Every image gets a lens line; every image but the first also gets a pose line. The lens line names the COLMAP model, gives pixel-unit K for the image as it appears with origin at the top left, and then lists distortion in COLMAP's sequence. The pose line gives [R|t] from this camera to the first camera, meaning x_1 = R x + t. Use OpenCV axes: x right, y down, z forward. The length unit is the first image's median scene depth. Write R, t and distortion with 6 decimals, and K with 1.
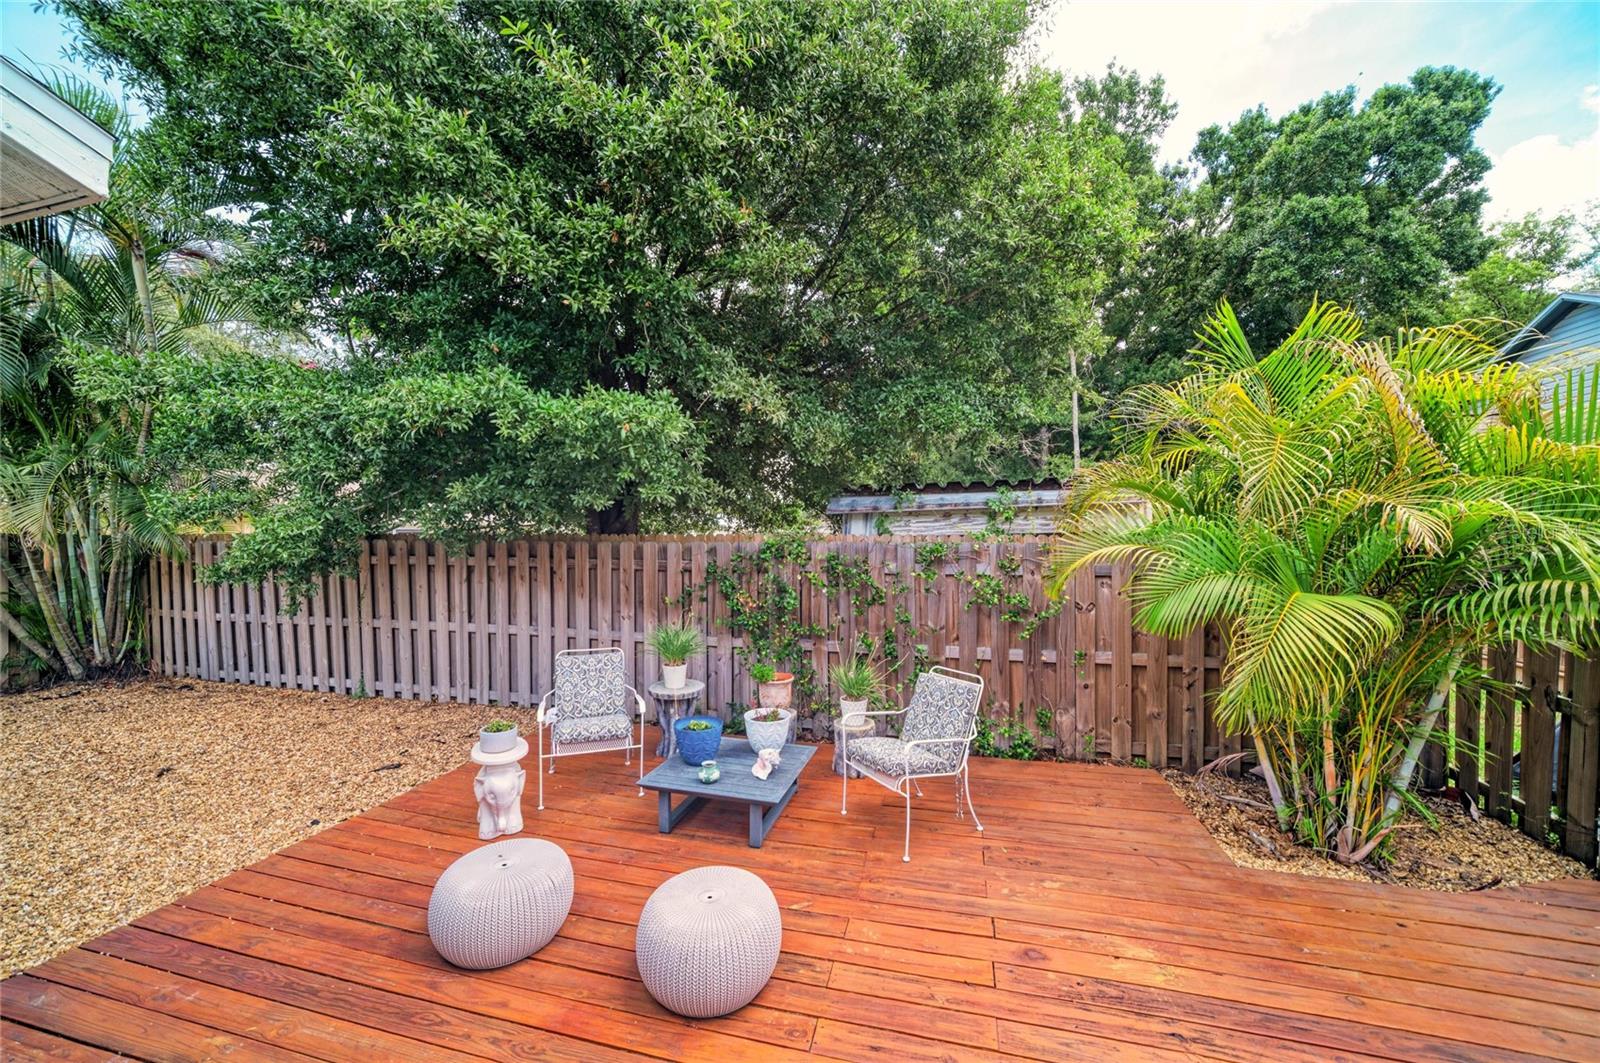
lens RADIAL K [[597.3, 0, 798.2], [0, 597.3, 540.7], [0, 0, 1]] dist [0.001719, 0.000264]
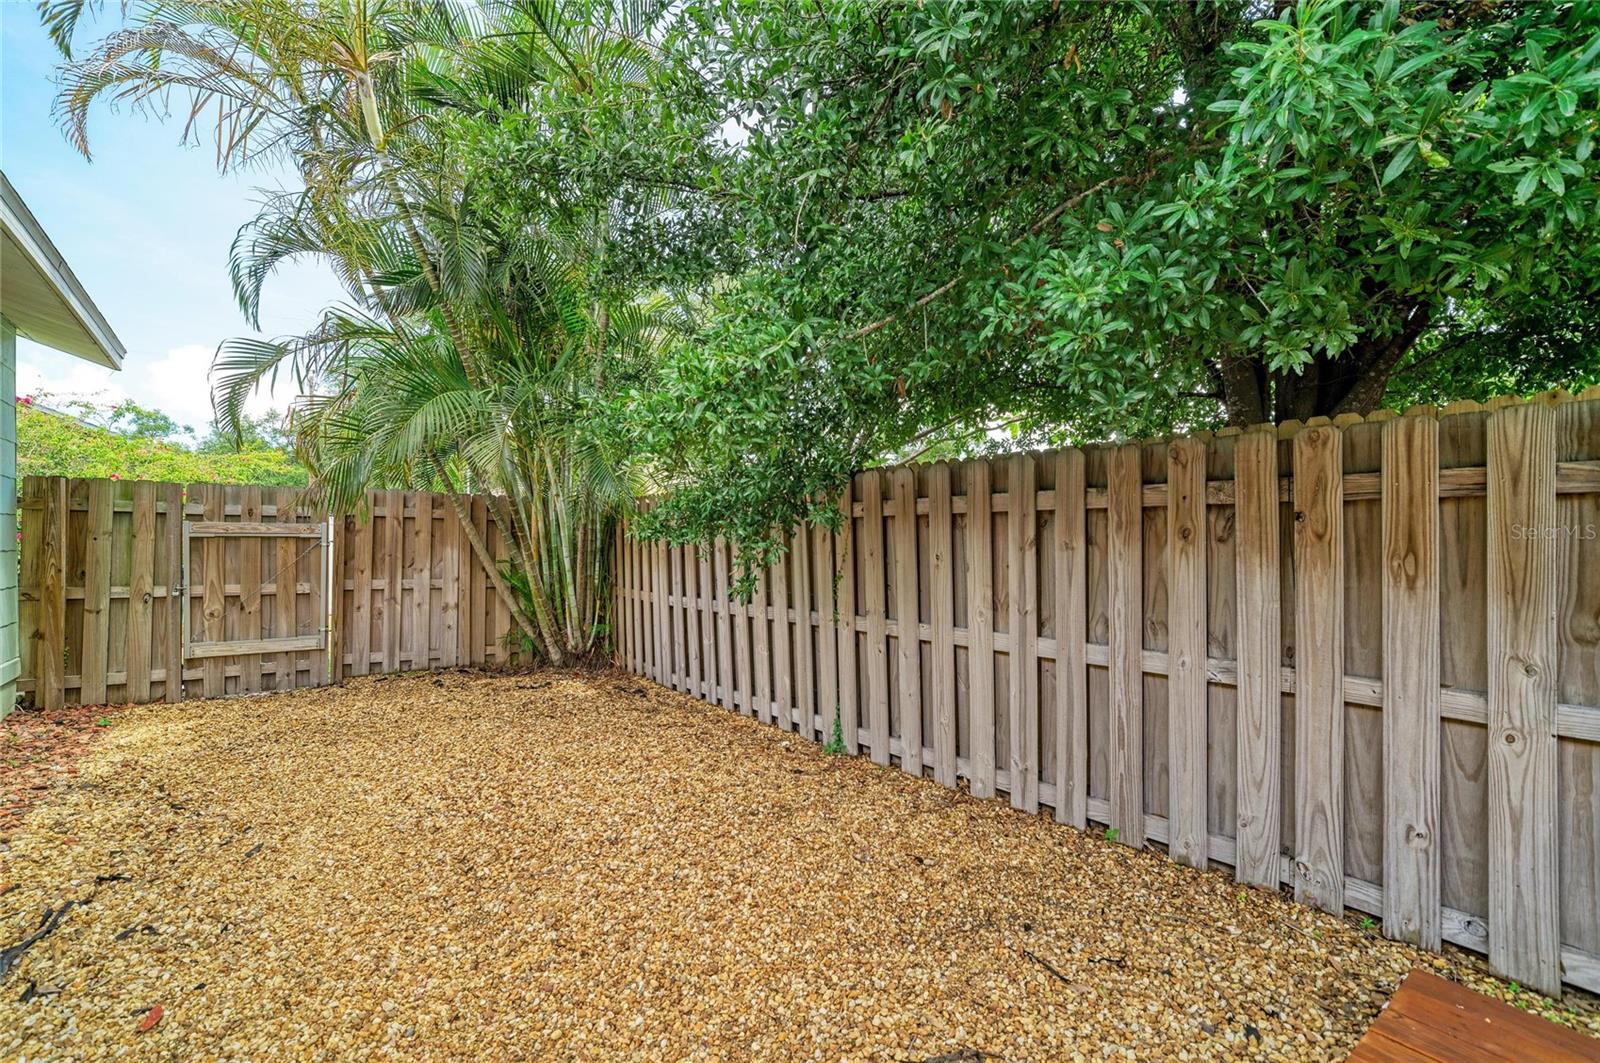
lens RADIAL K [[691.0, 0, 795.0], [0, 691.0, 542.1], [0, 0, 1]] dist [0.001777, 0.000097]
pose [[0.798785, -0.001907, -0.601614, -0.359402], [-0.005170, 0.999936, -0.010034, 0.067392], [0.601595, 0.011126, 0.798724, 0.439419]]
